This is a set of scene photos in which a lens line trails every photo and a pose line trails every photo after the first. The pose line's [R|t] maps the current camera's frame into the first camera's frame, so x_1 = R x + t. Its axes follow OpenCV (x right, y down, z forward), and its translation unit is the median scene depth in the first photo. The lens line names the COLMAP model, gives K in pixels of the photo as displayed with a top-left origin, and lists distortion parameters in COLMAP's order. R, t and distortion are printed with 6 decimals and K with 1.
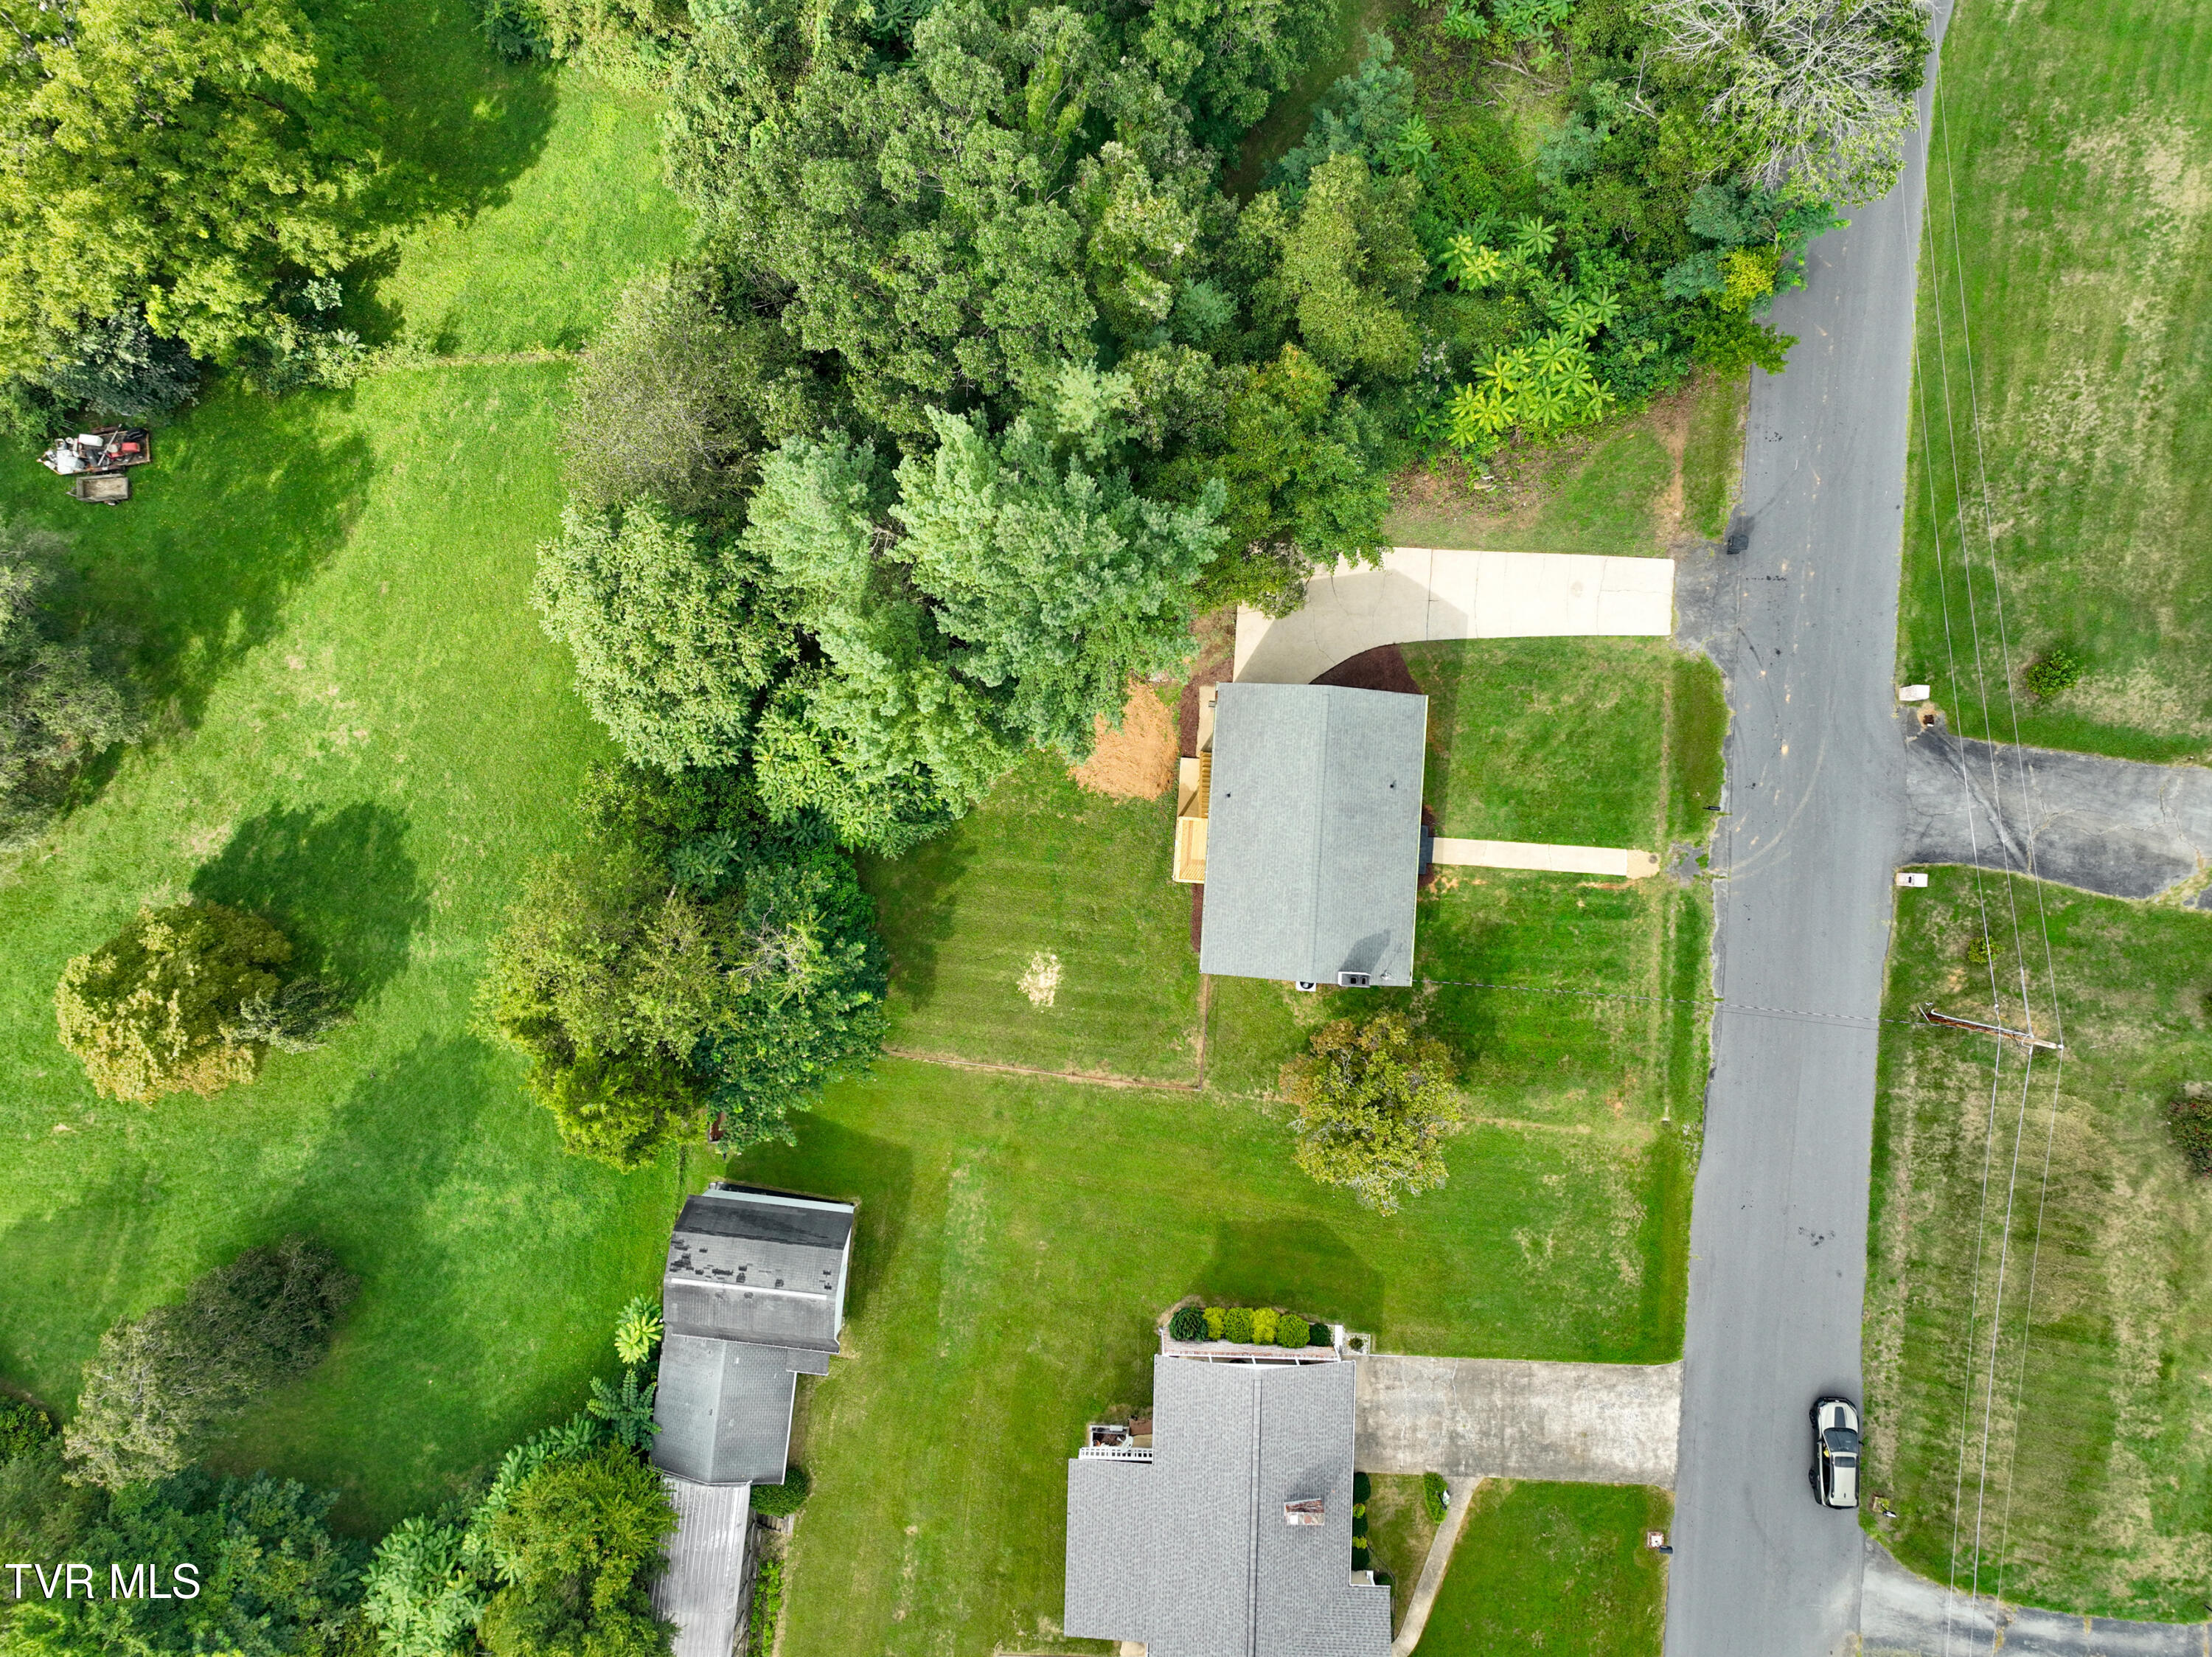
lens RADIAL K [[1553.7, 0, 1116.8], [0, 1553.7, 825.7], [0, 0, 1]] dist [0.008246, 0.029218]
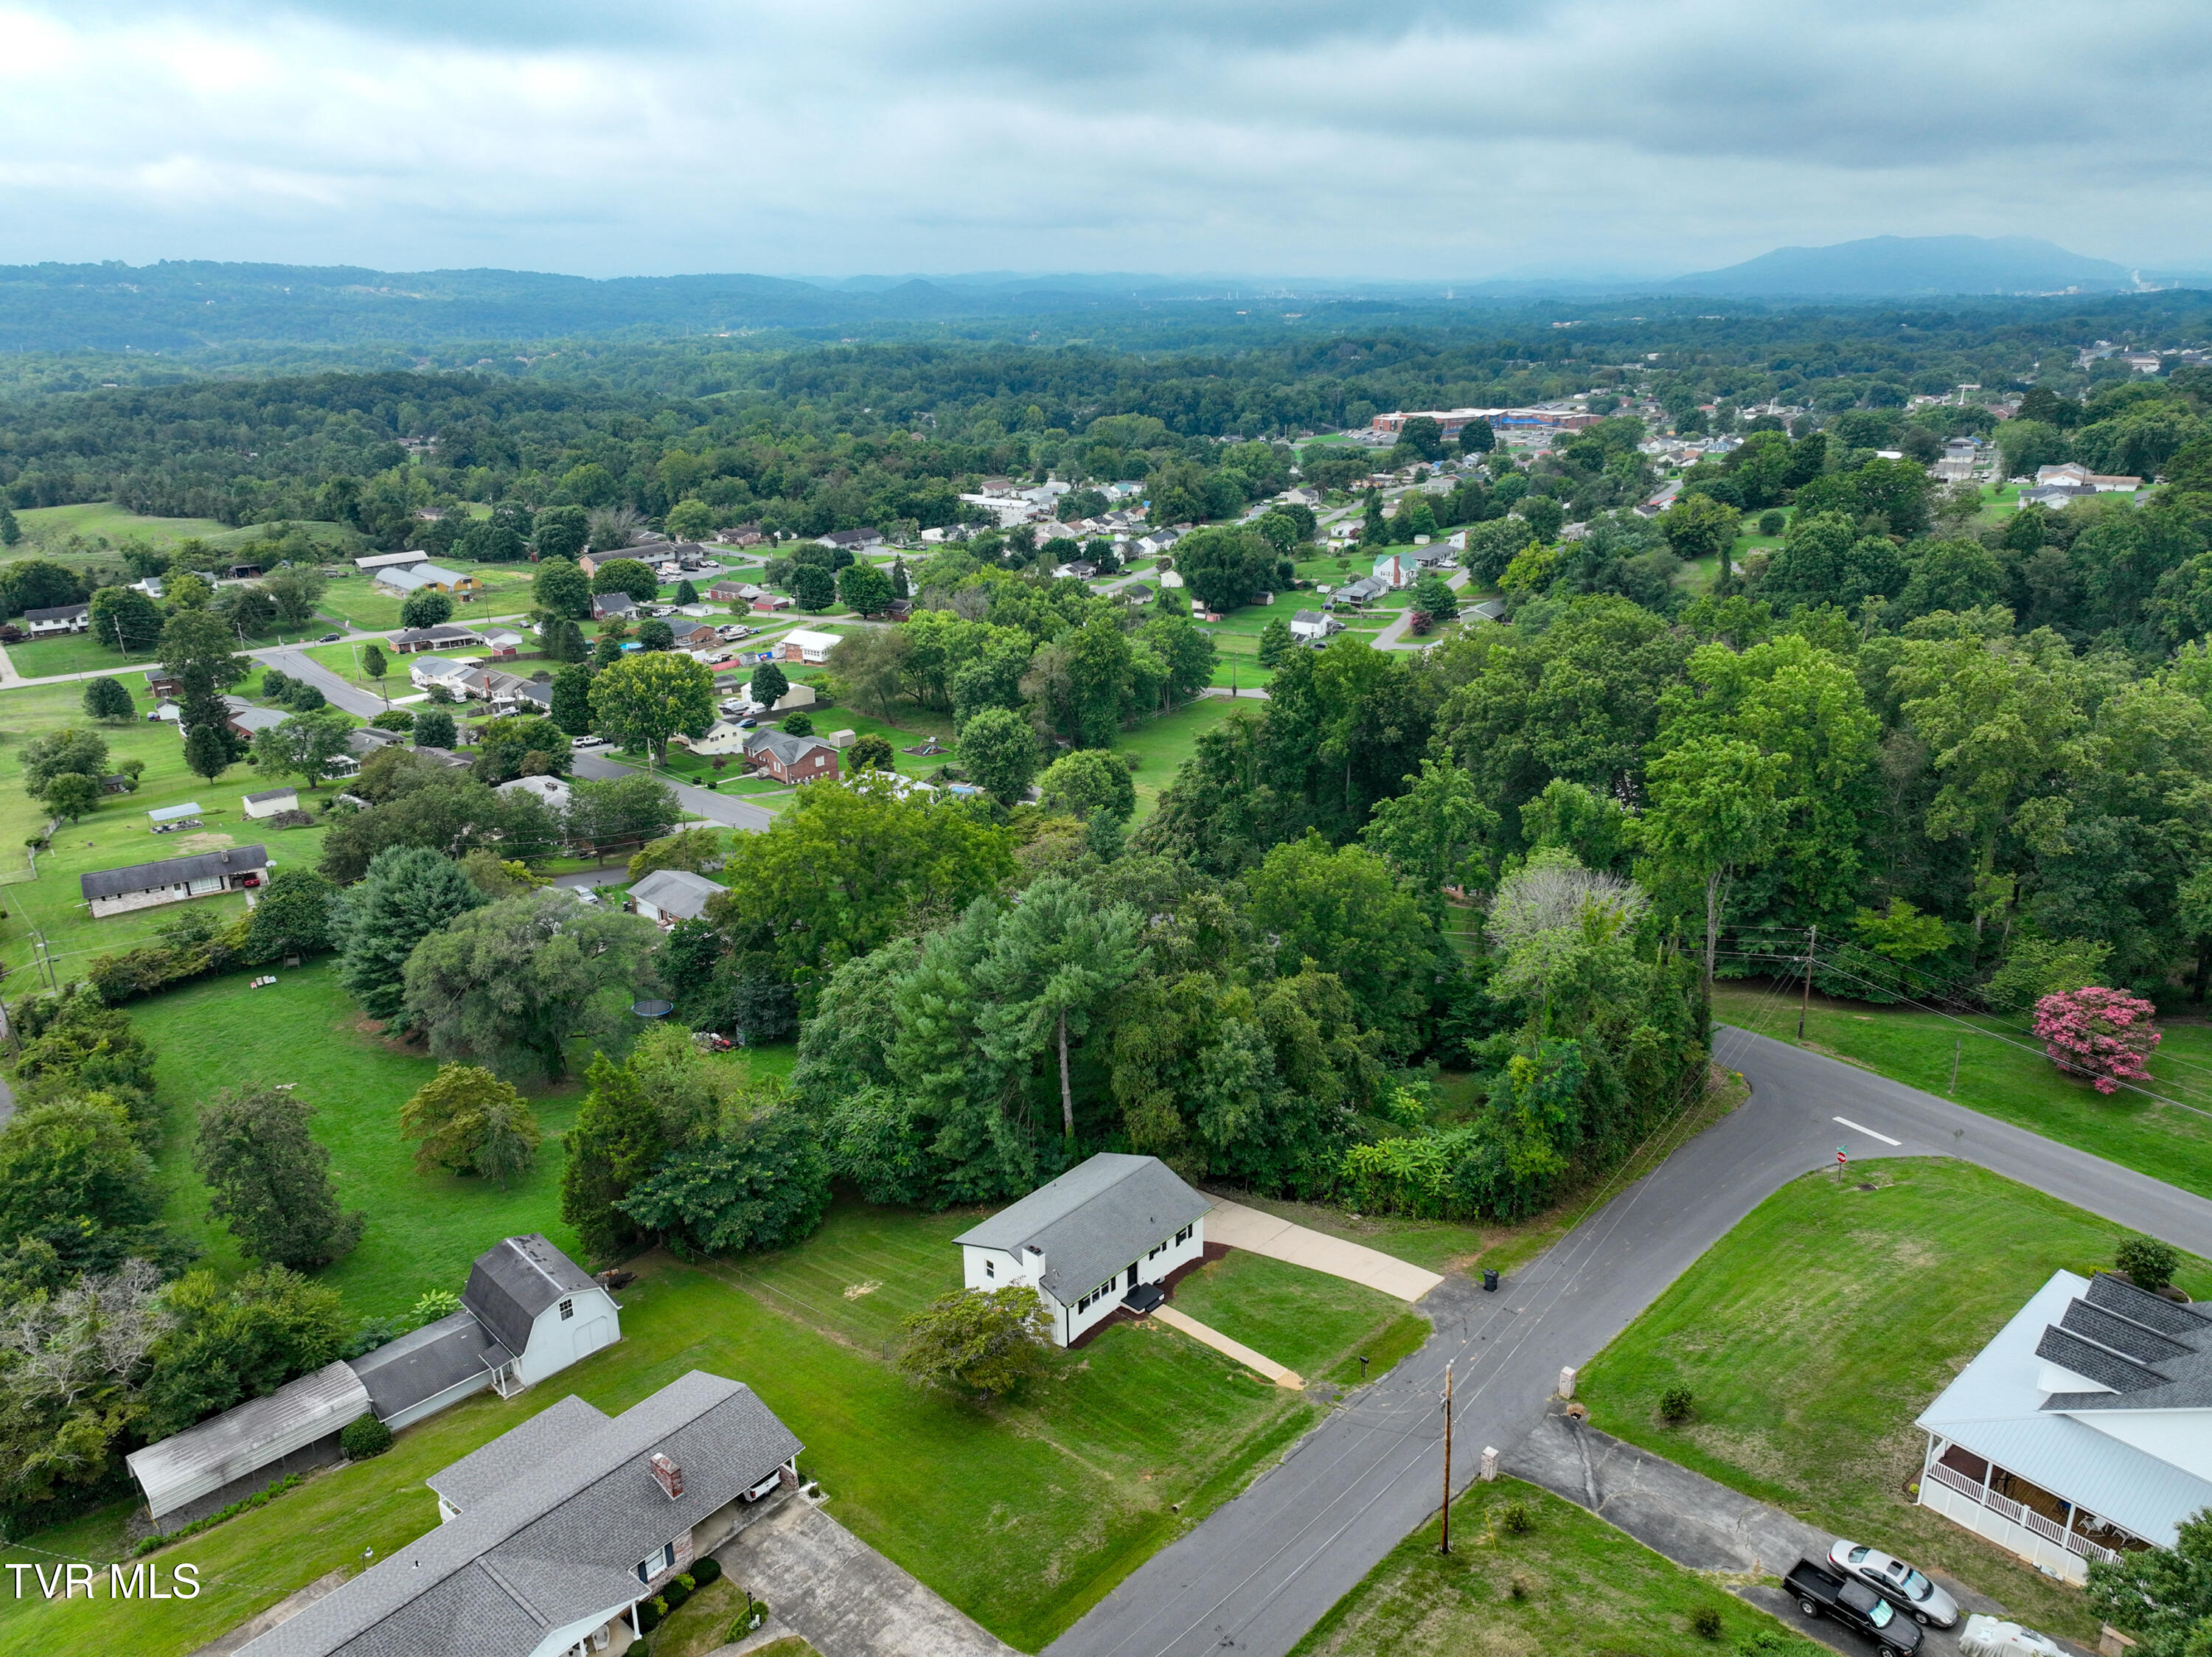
lens RADIAL K [[1551.2, 0, 1117.1], [0, 1551.2, 826.7], [0, 0, 1]] dist [0.005709, 0.033225]
pose [[0.783820, 0.200725, -0.587653, 0.854946], [-0.620798, 0.276683, -0.733523, 0.864317], [0.015357, 0.939764, 0.341480, 0.216238]]
